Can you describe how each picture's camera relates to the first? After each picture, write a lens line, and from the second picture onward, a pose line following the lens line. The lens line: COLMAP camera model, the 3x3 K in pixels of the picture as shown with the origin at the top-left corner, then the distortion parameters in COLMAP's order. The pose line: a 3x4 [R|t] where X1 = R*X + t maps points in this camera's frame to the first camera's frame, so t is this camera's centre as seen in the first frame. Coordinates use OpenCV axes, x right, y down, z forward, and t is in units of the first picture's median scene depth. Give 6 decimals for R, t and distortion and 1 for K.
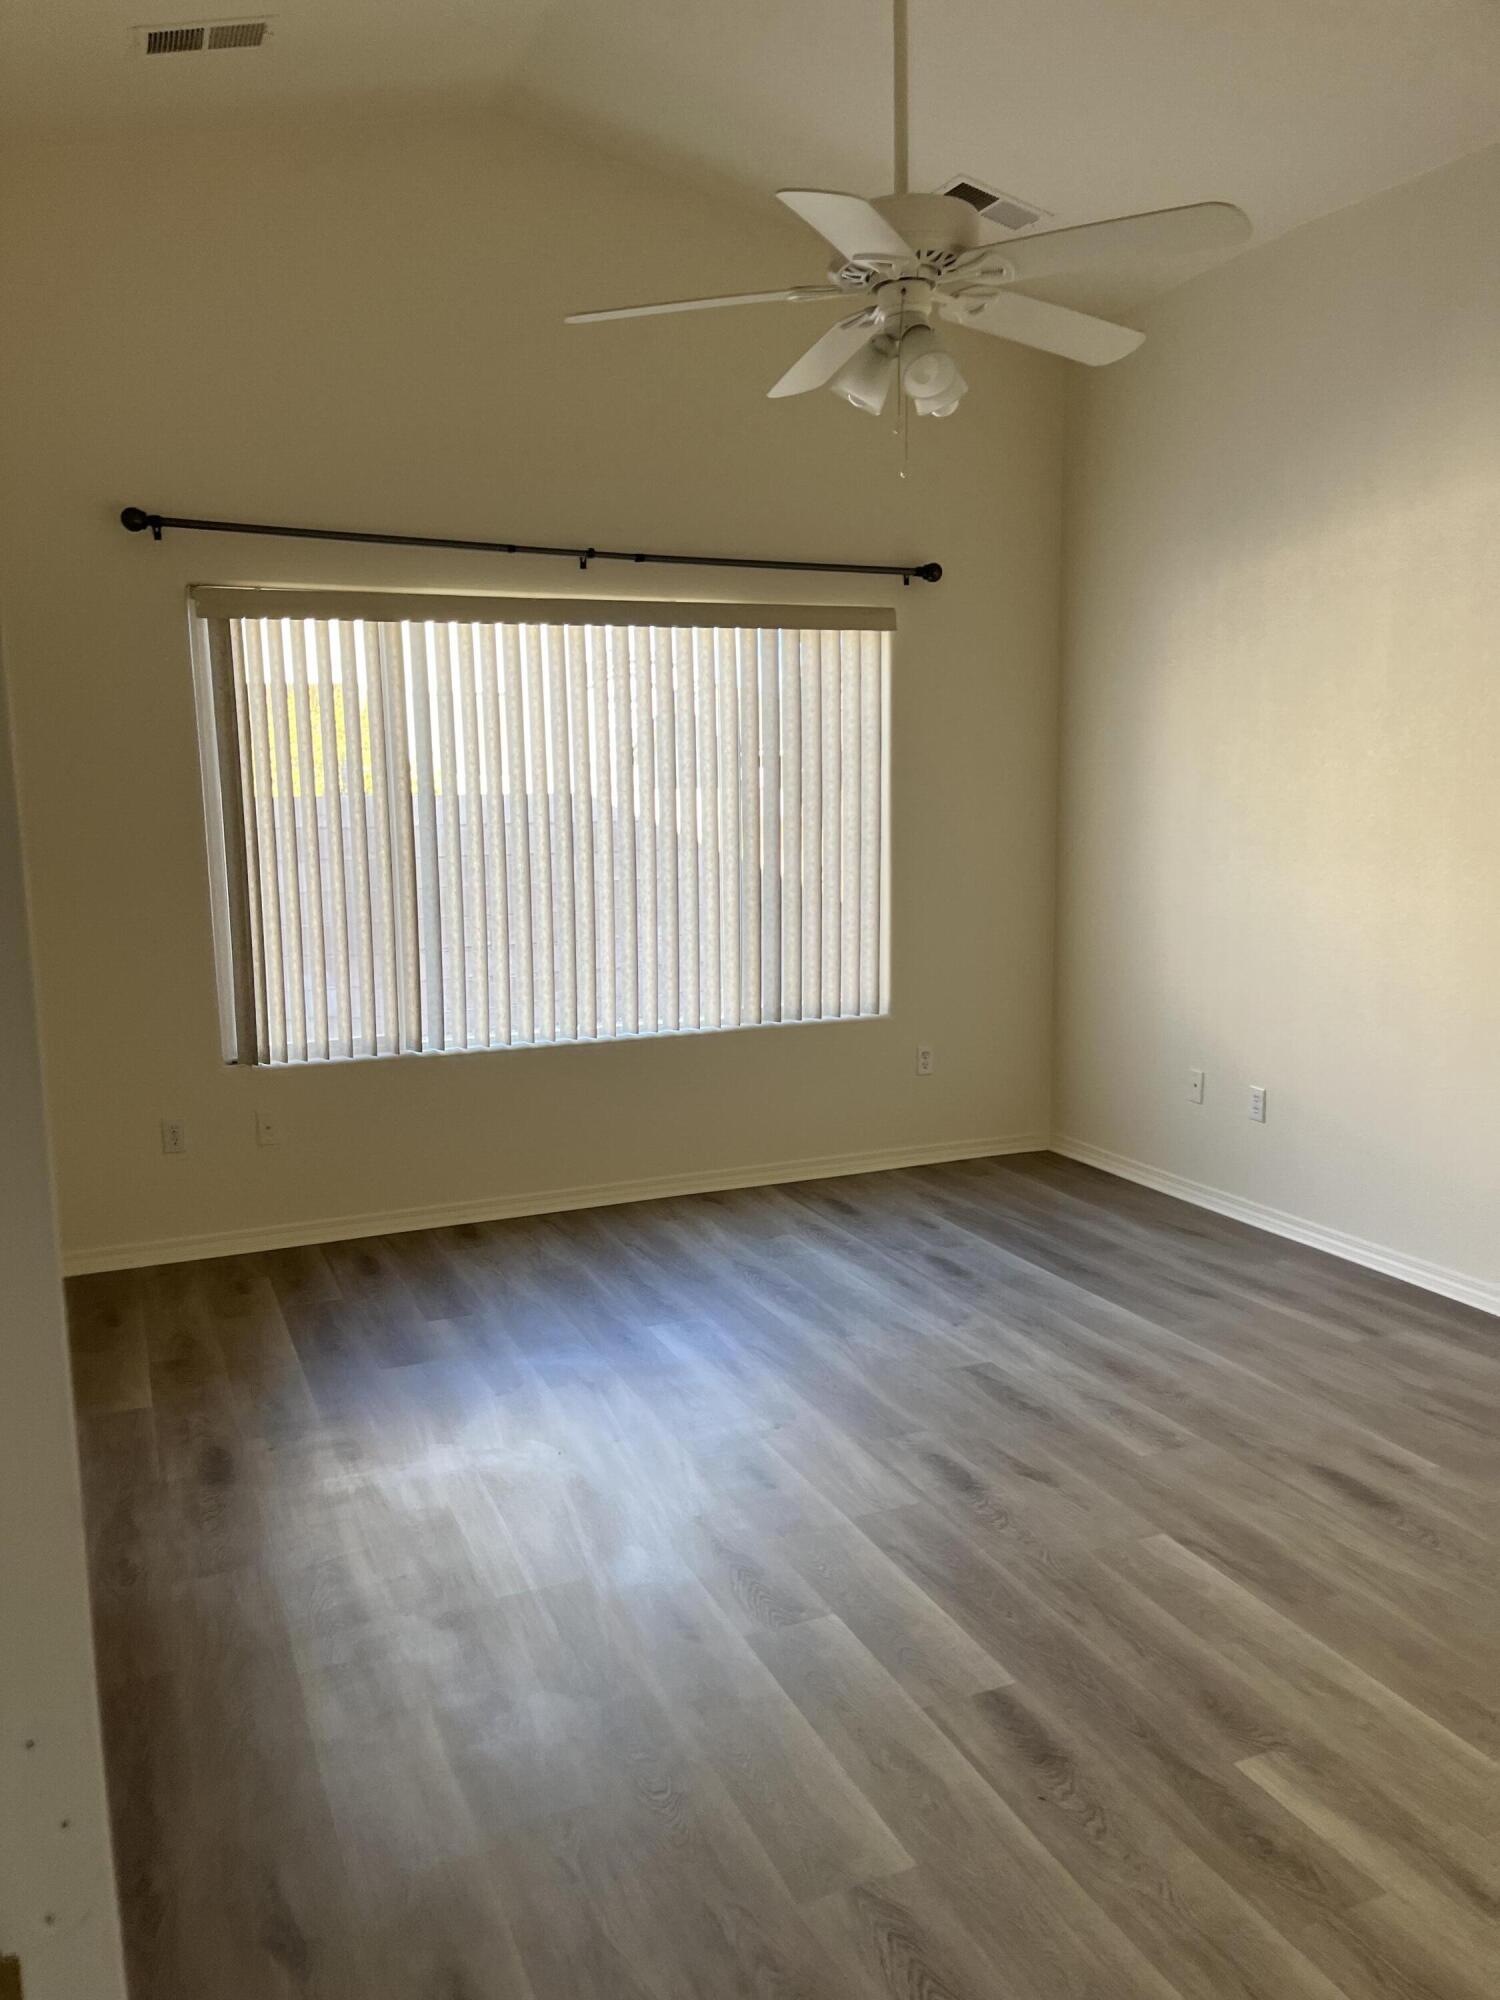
lens RADIAL K [[1512.1, 0, 733.1], [0, 1512.1, 1003.6], [0, 0, 1]] dist [0.037389, -0.055168]
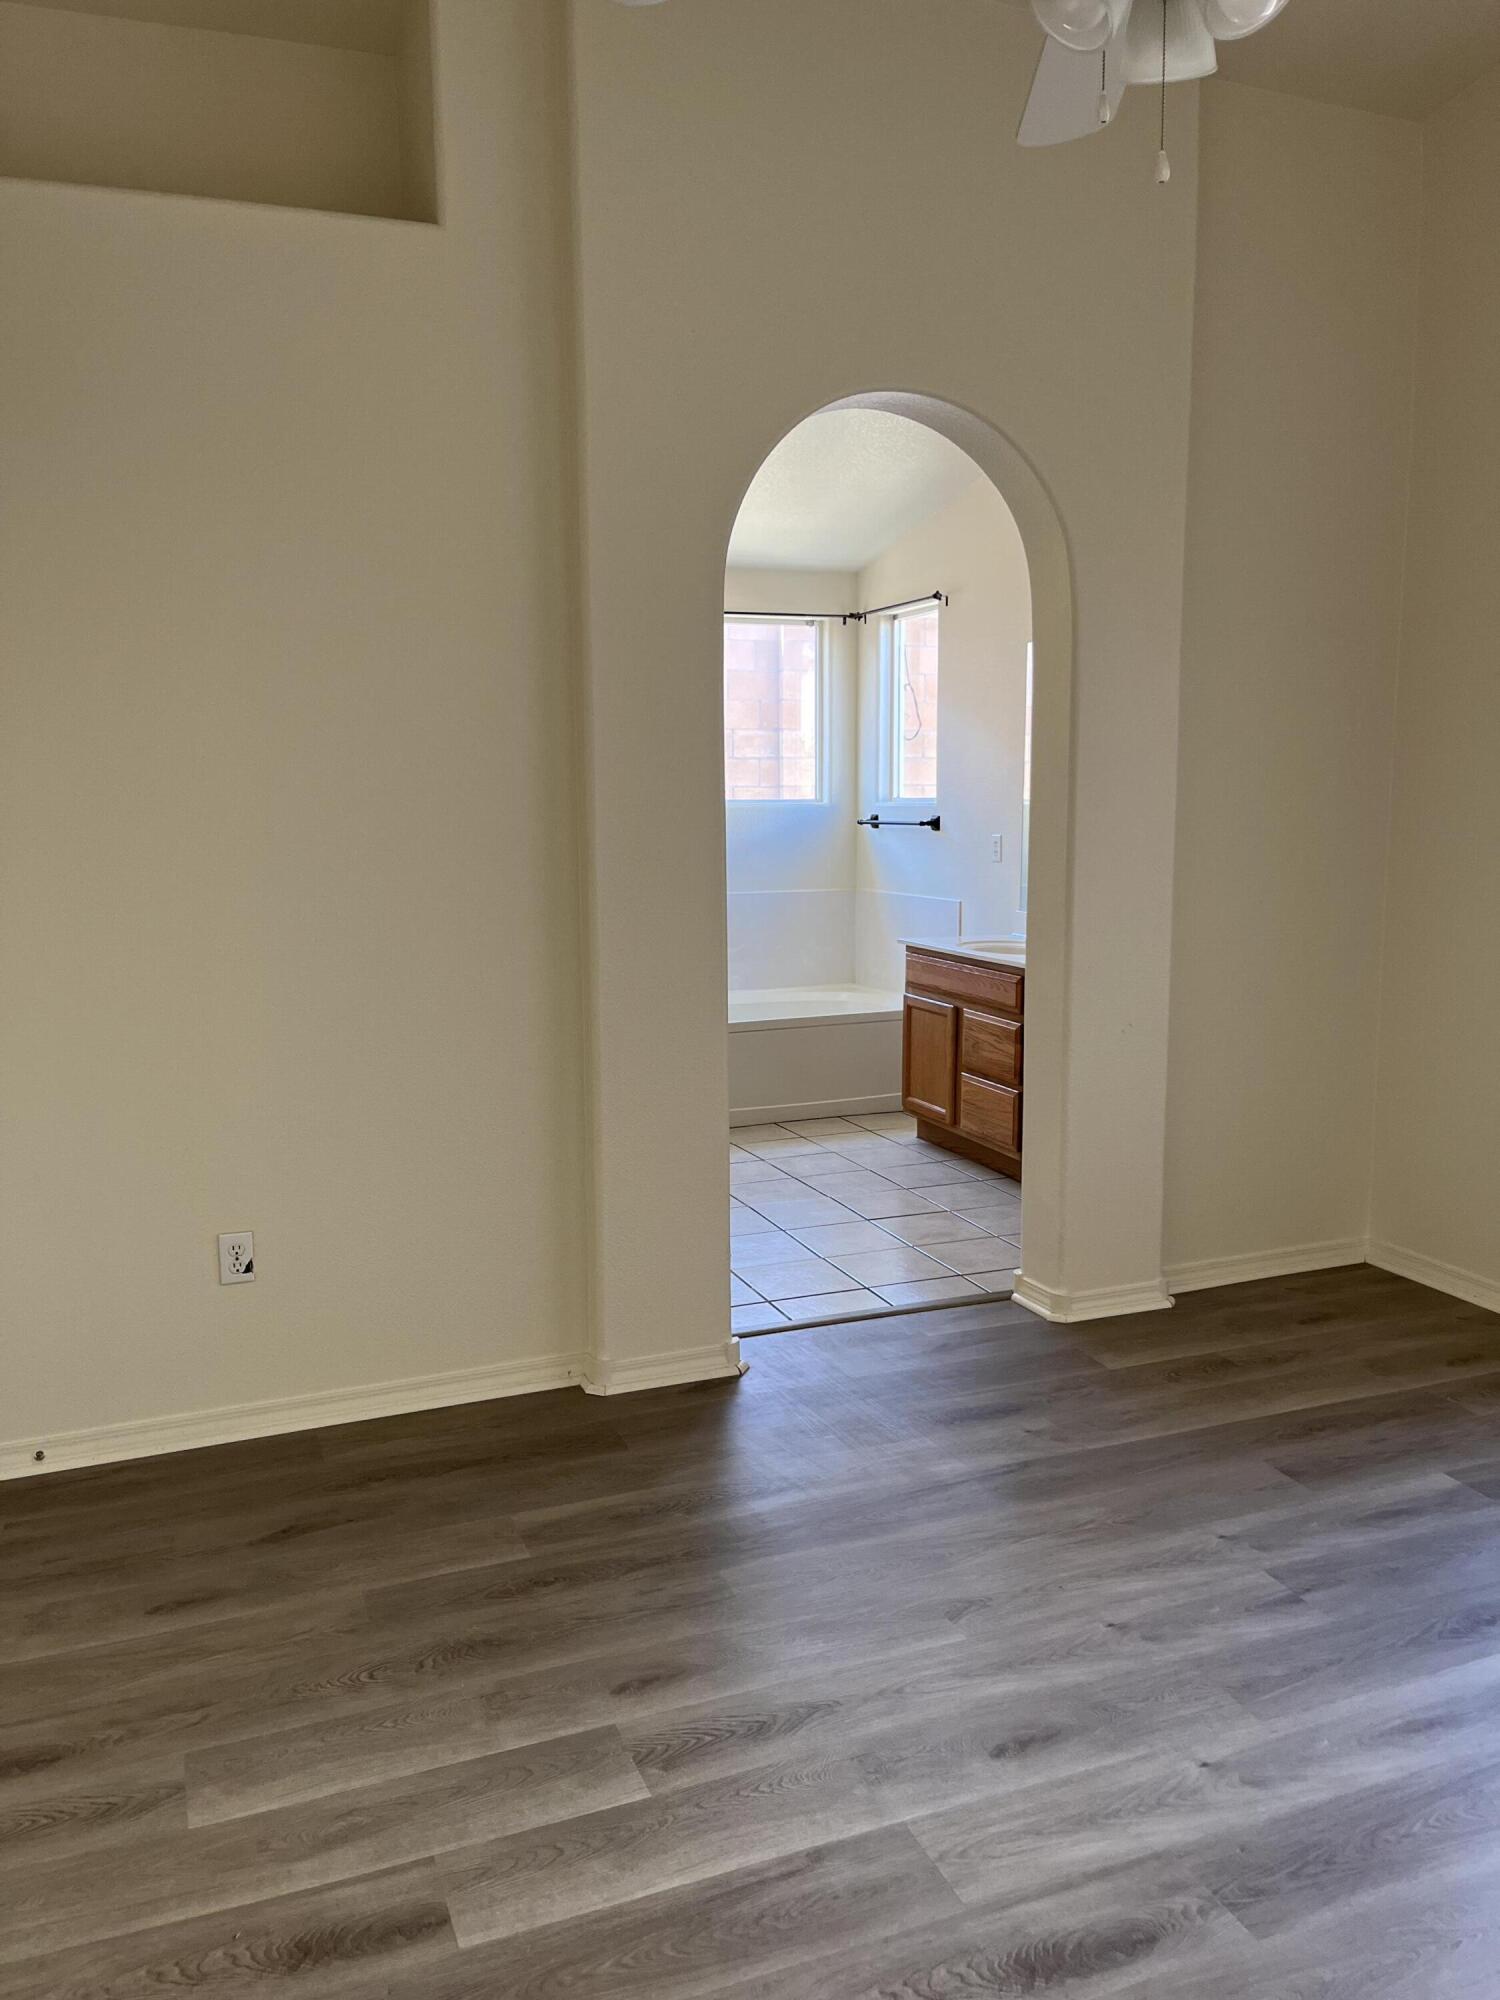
lens RADIAL K [[1512.1, 0, 762.2], [0, 1512.1, 1003.2], [0, 0, 1]] dist [0.037389, -0.055168]
pose [[-0.017207, 0.154868, -0.987785, 0.698894], [-0.133583, 0.978719, 0.155773, -0.119468], [0.990888, 0.134632, 0.003847, 0.887893]]
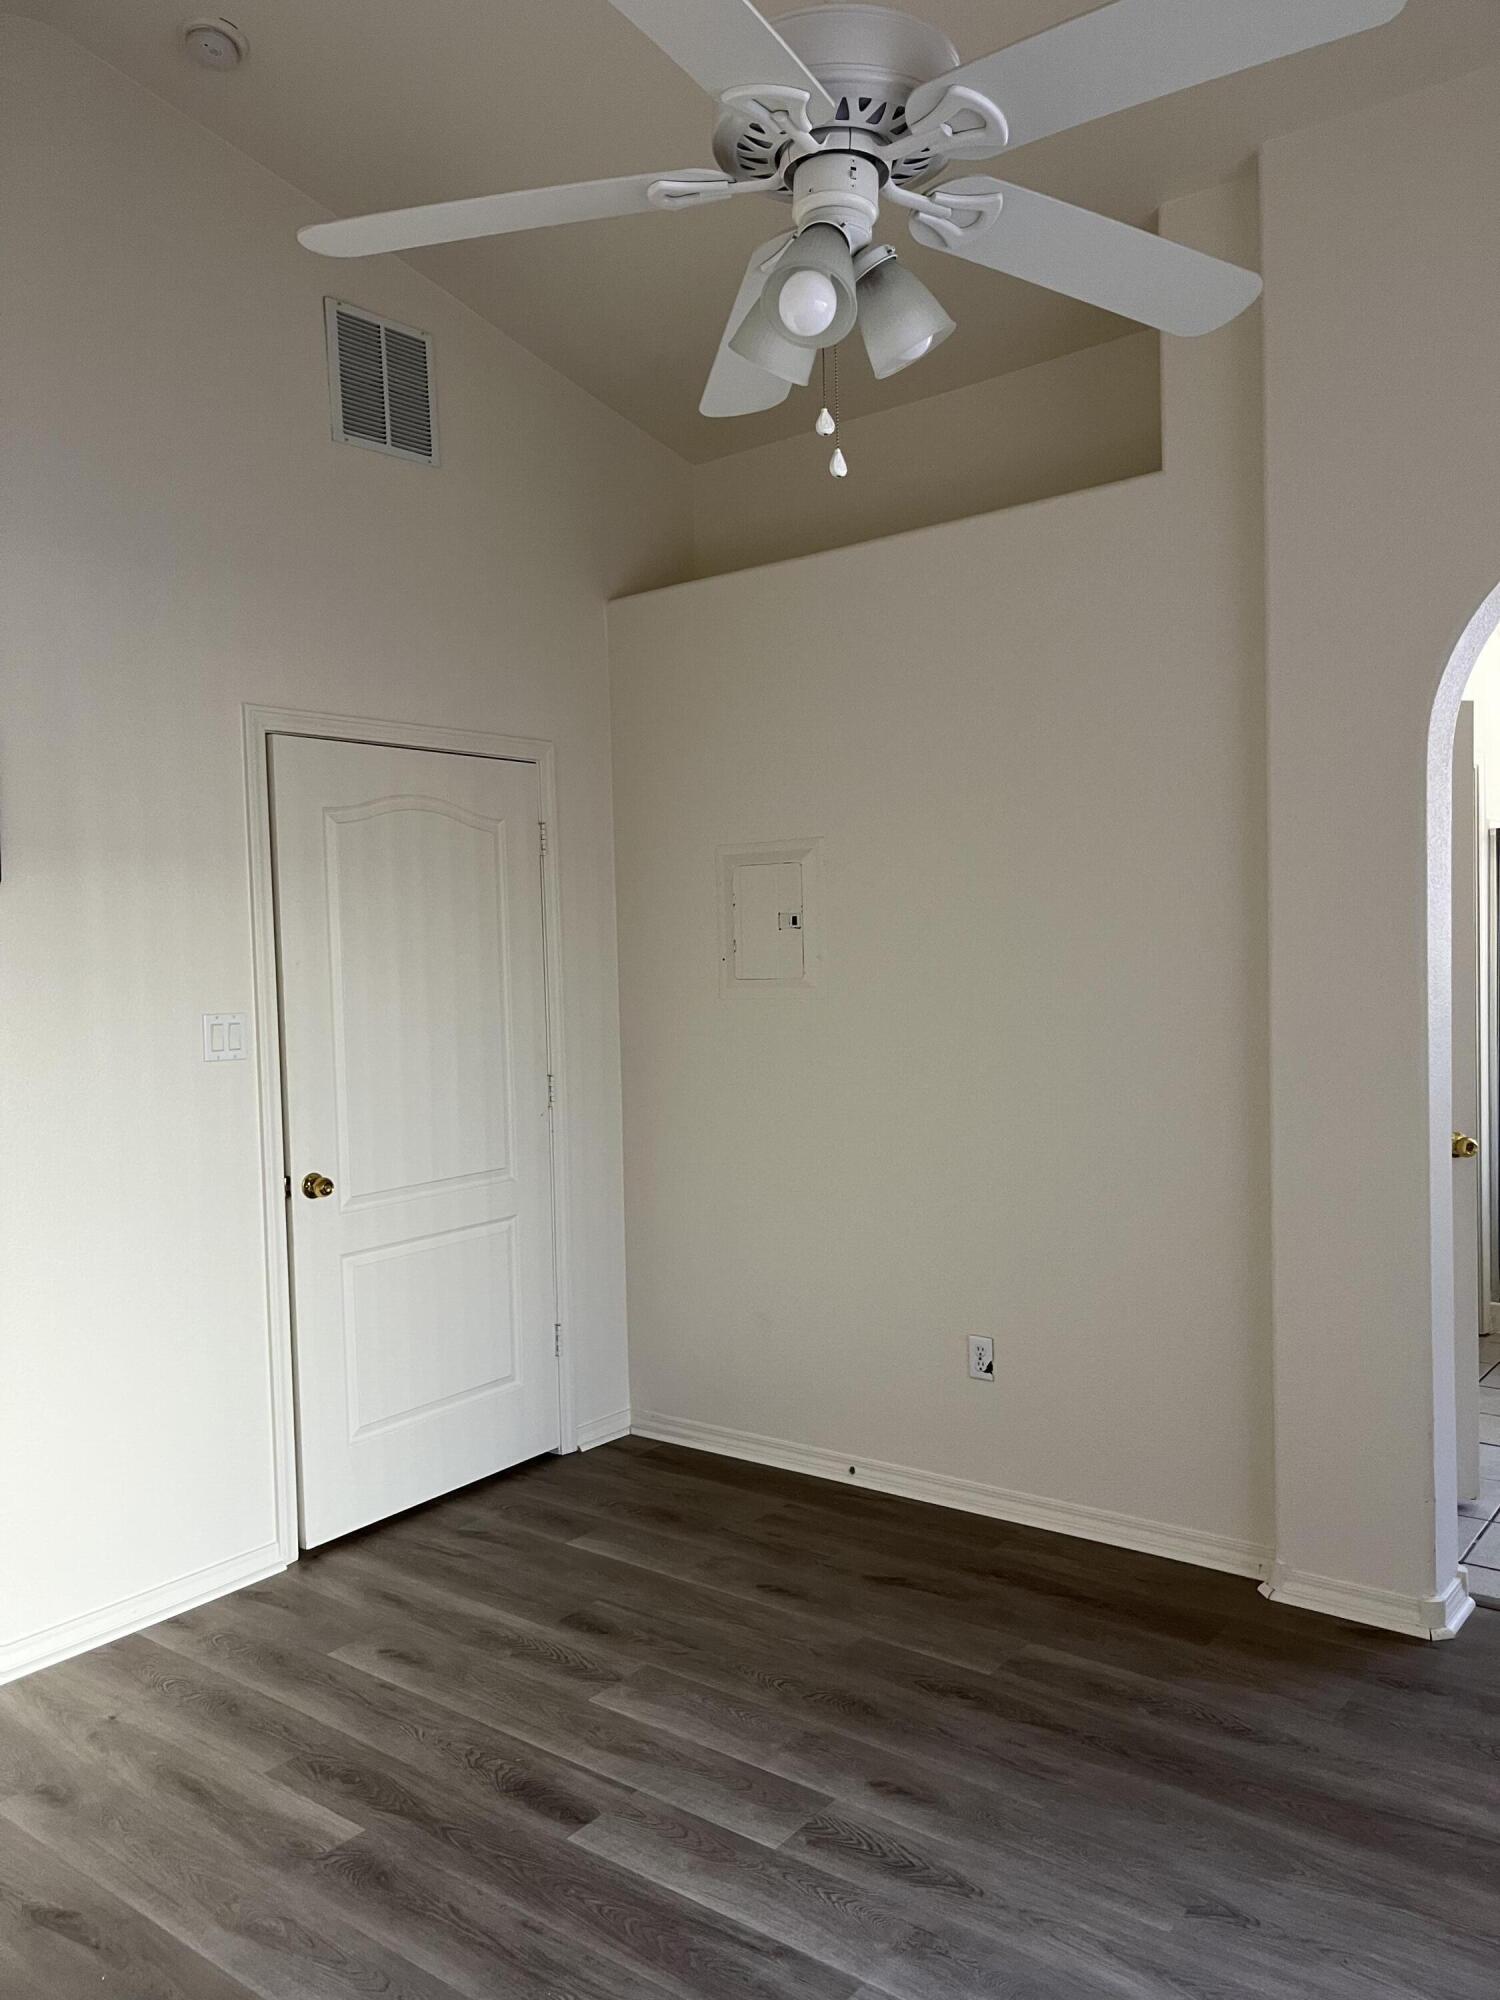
lens RADIAL K [[1512.1, 0, 746.1], [0, 1512.1, 995.8], [0, 0, 1]] dist [0.037389, -0.055168]
pose [[-0.875978, 0.054844, -0.479223, 0.445972], [-0.028163, 0.986005, 0.164320, -0.238550], [0.481529, 0.157437, -0.862174, 1.525469]]
